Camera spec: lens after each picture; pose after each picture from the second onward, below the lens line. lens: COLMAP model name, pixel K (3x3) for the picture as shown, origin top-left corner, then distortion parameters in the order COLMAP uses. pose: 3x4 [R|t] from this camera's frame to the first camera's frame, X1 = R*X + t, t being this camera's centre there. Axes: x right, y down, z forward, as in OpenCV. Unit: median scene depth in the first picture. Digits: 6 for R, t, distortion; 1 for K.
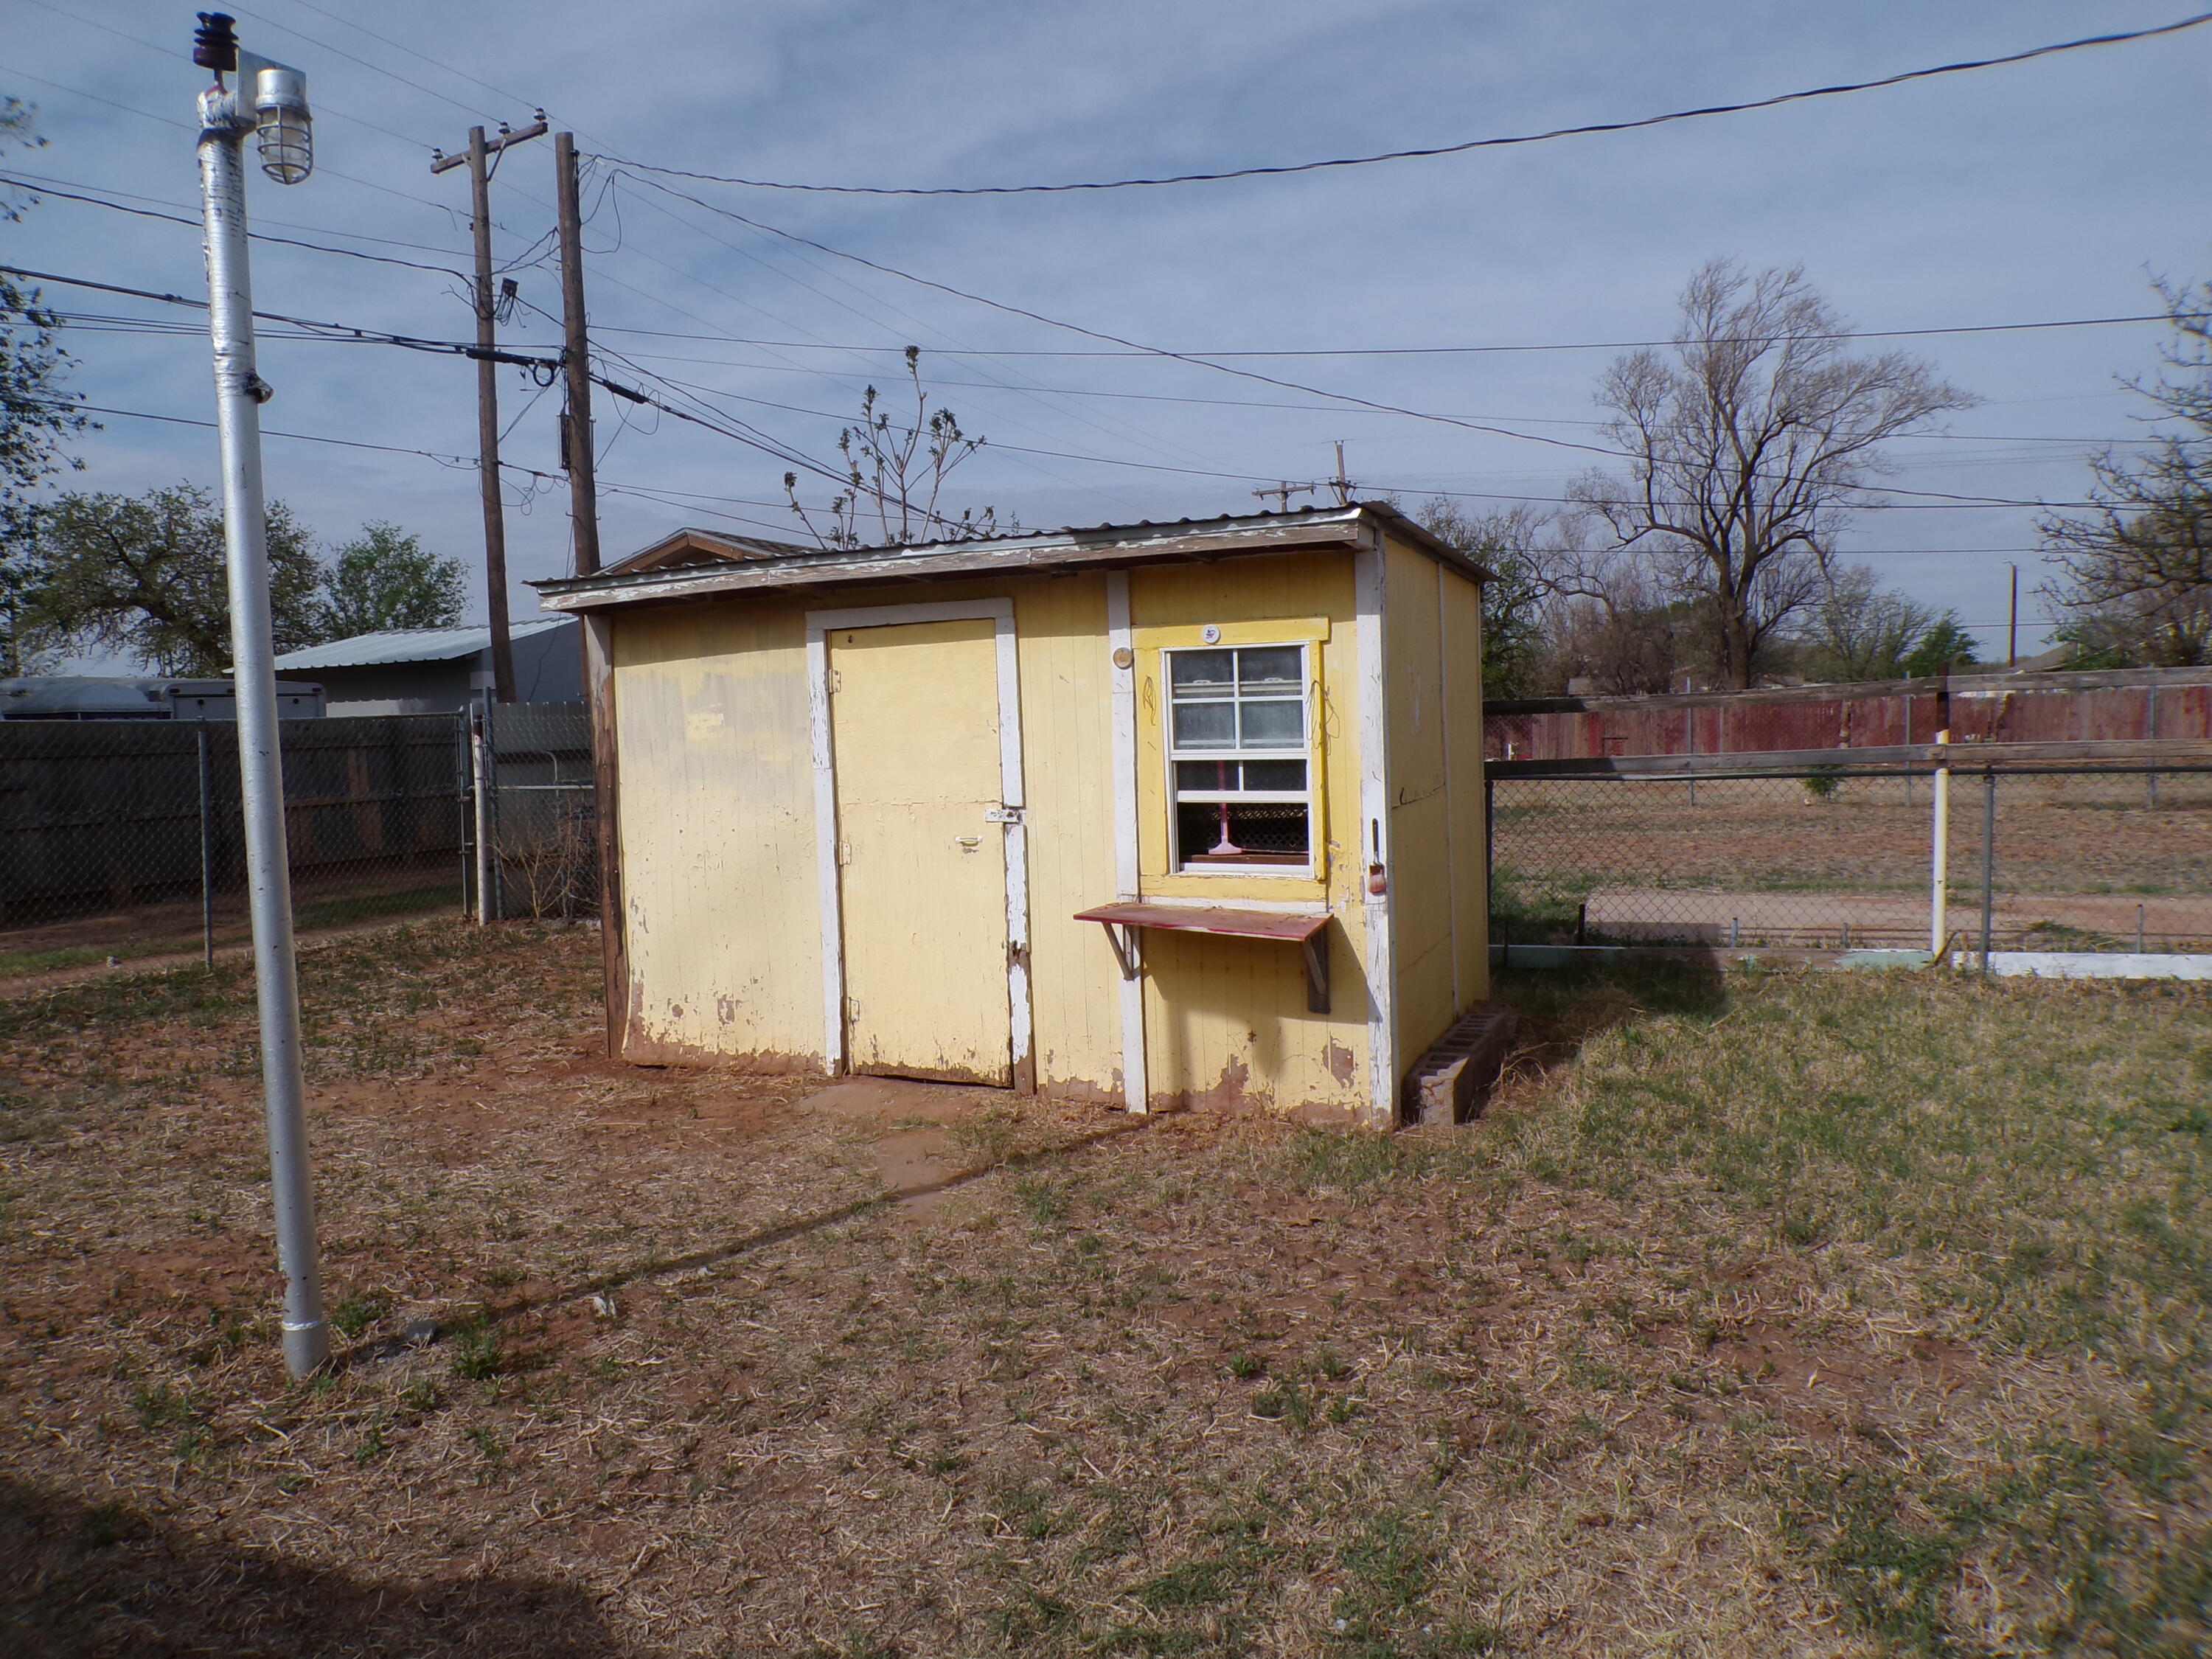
lens RADIAL K [[1461.6, 0, 1089.5], [0, 1461.6, 827.6], [0, 0, 1]] dist [-0.052135, 0.023545]
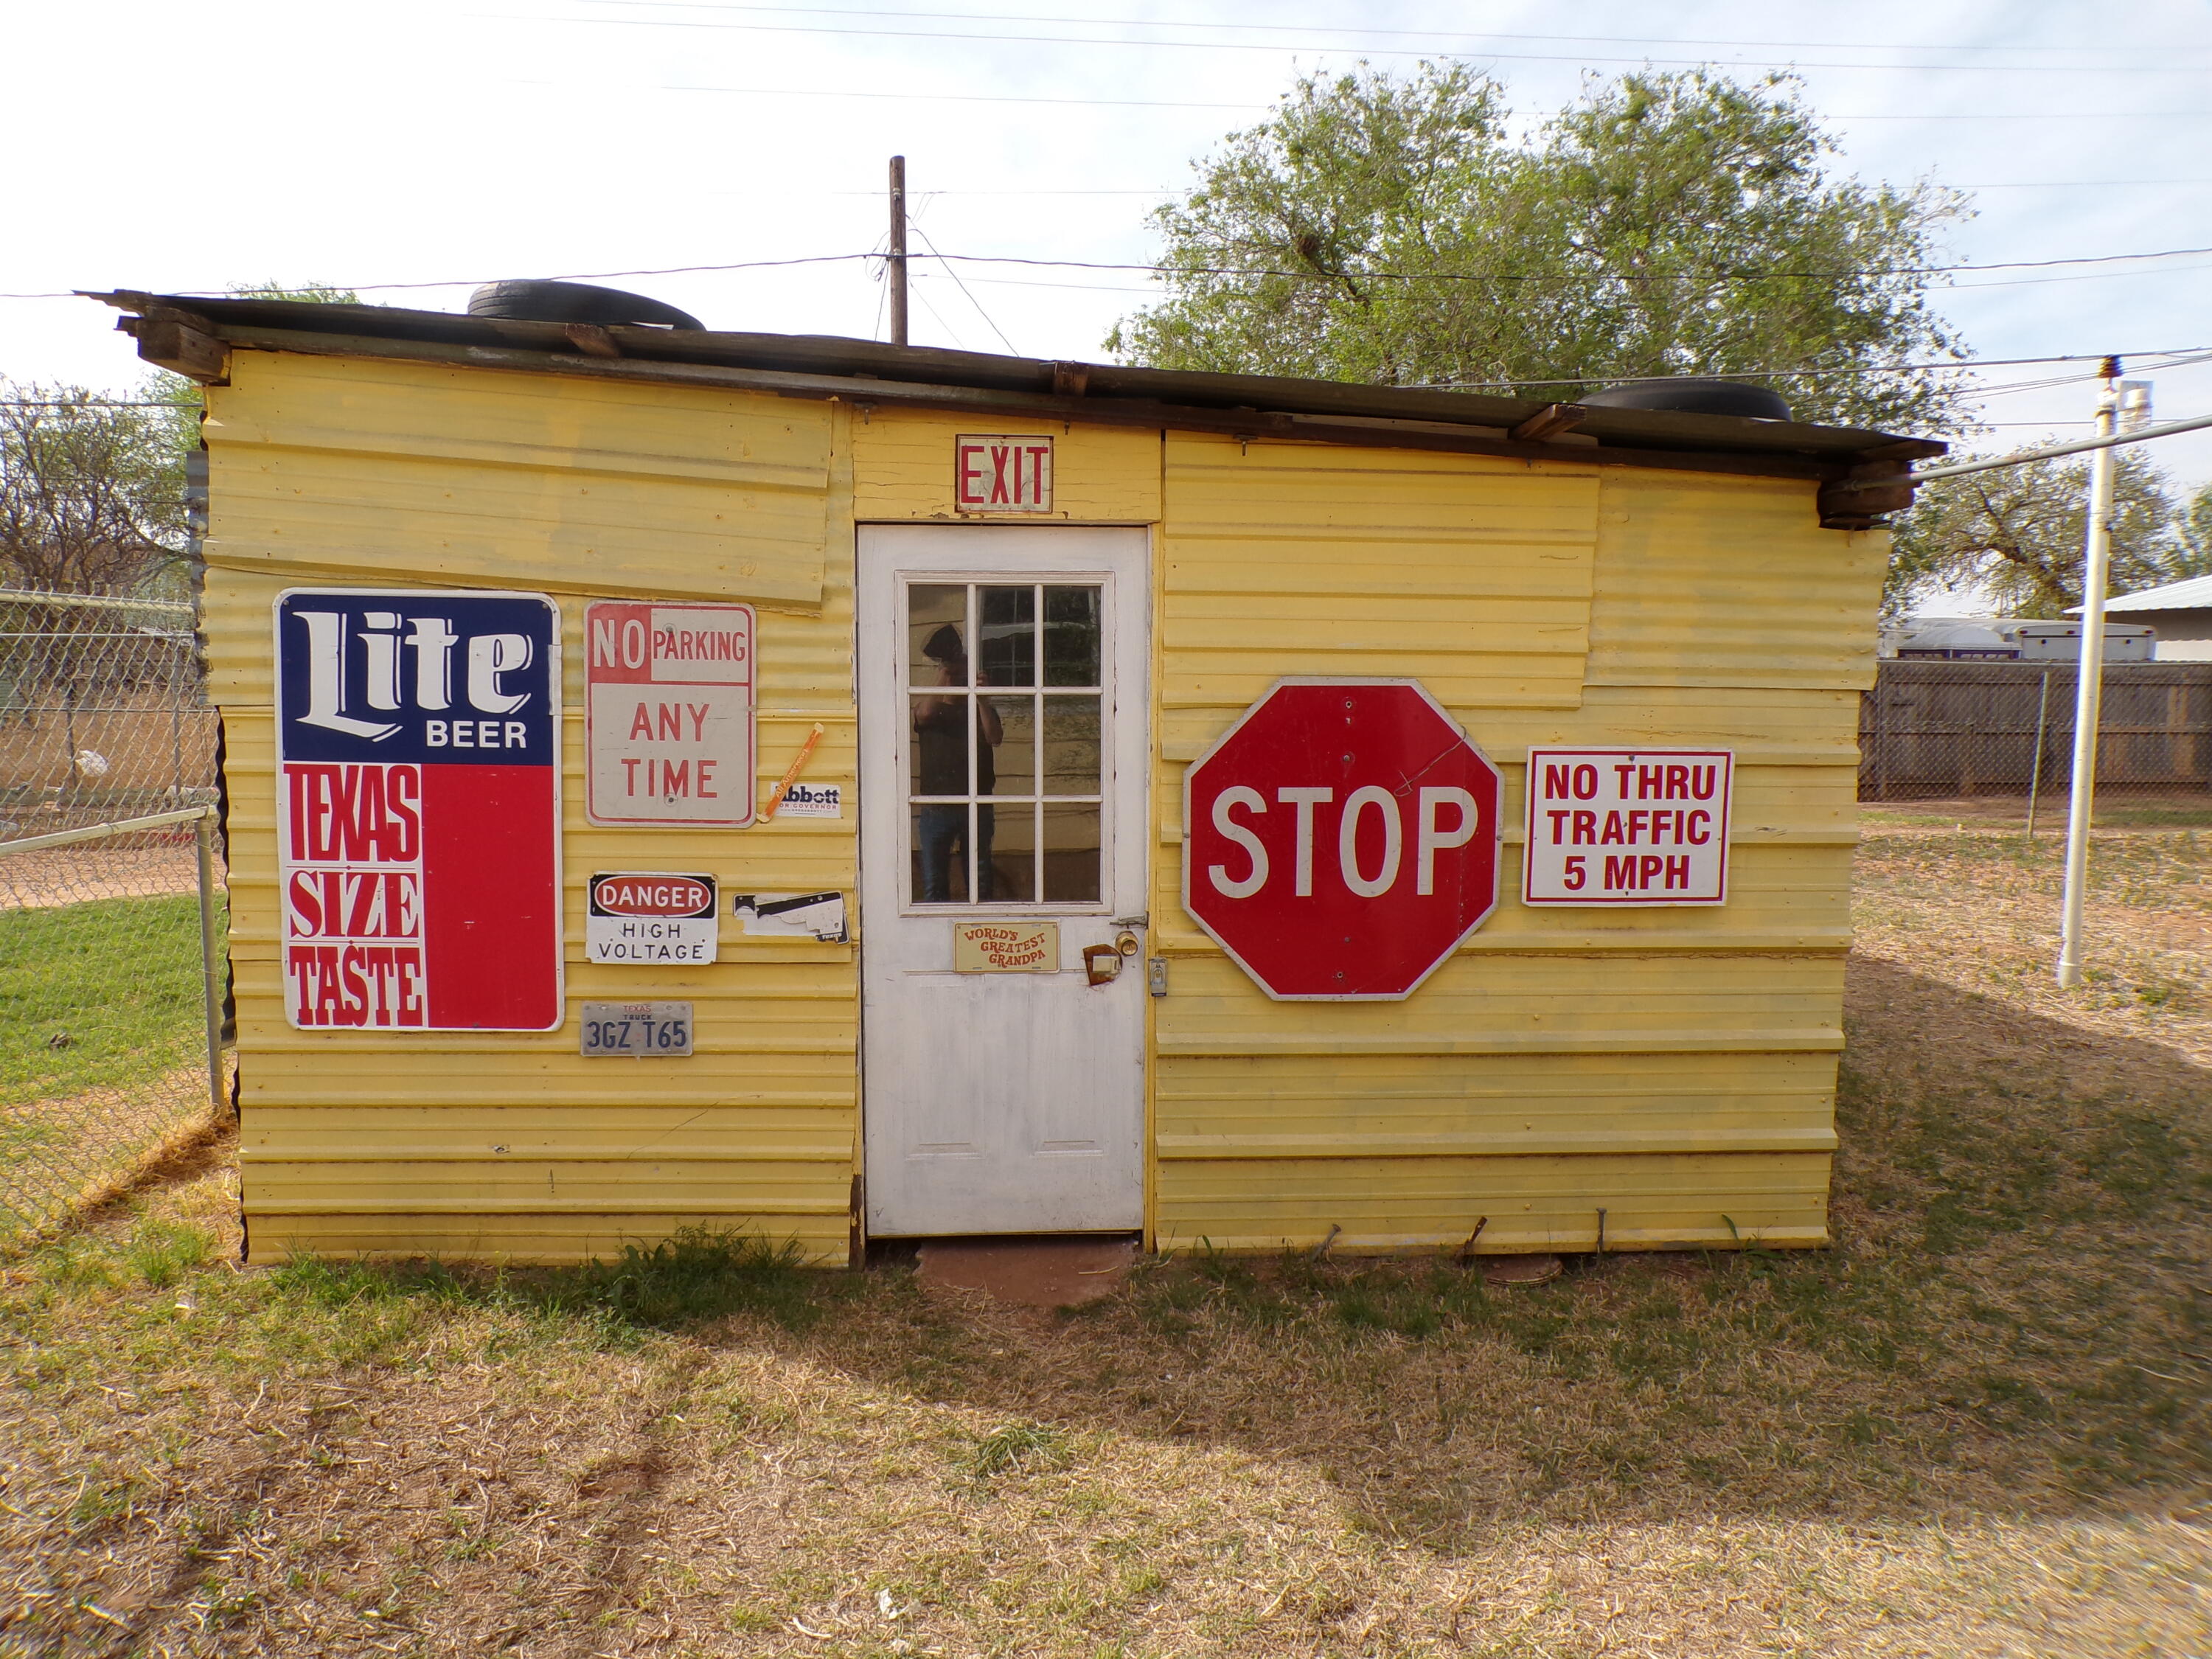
lens RADIAL K [[1461.6, 0, 1089.5], [0, 1461.6, 827.6], [0, 0, 1]] dist [-0.052135, 0.023545]
pose [[0.427361, 0.127675, -0.895020, 0.174588], [-0.079272, 0.991457, 0.103580, 0.009122], [0.900599, 0.026684, 0.433832, -0.305208]]
